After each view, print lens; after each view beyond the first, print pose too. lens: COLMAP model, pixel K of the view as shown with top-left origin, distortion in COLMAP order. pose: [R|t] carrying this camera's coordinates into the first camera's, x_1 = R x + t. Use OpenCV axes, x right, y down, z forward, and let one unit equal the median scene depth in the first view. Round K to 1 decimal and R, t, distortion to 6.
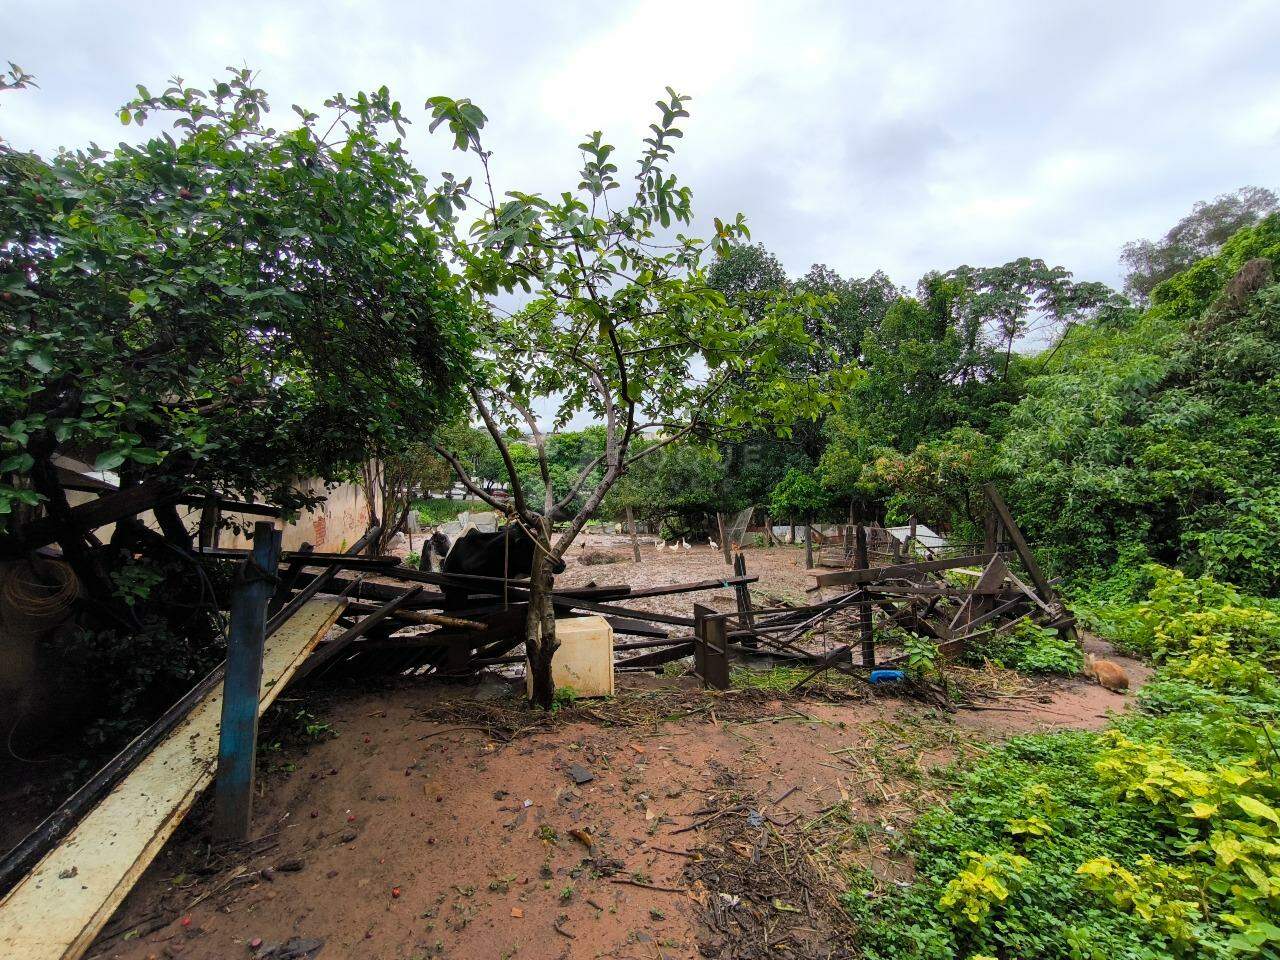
lens RADIAL K [[552.0, 0, 640.0], [0, 552.0, 480.0], [0, 0, 1]] dist [-0.025719, 0.017122]
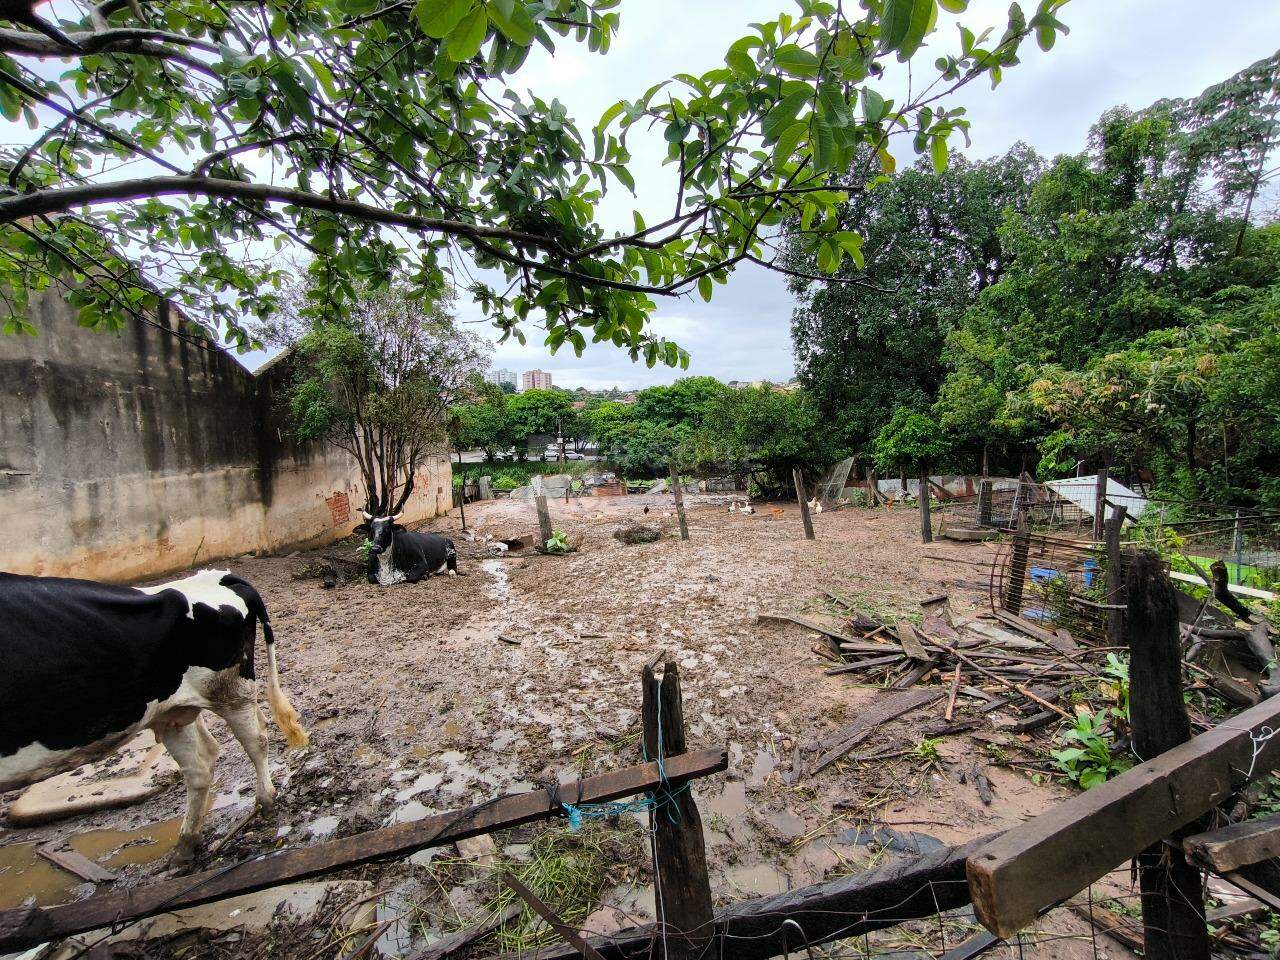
lens RADIAL K [[552.0, 0, 640.0], [0, 552.0, 480.0], [0, 0, 1]] dist [-0.025719, 0.017122]
pose [[0.982528, -0.037898, -0.182214, 0.047855], [0.052666, 0.995647, 0.076900, 0.003061], [0.178506, -0.085153, 0.980247, 0.155006]]
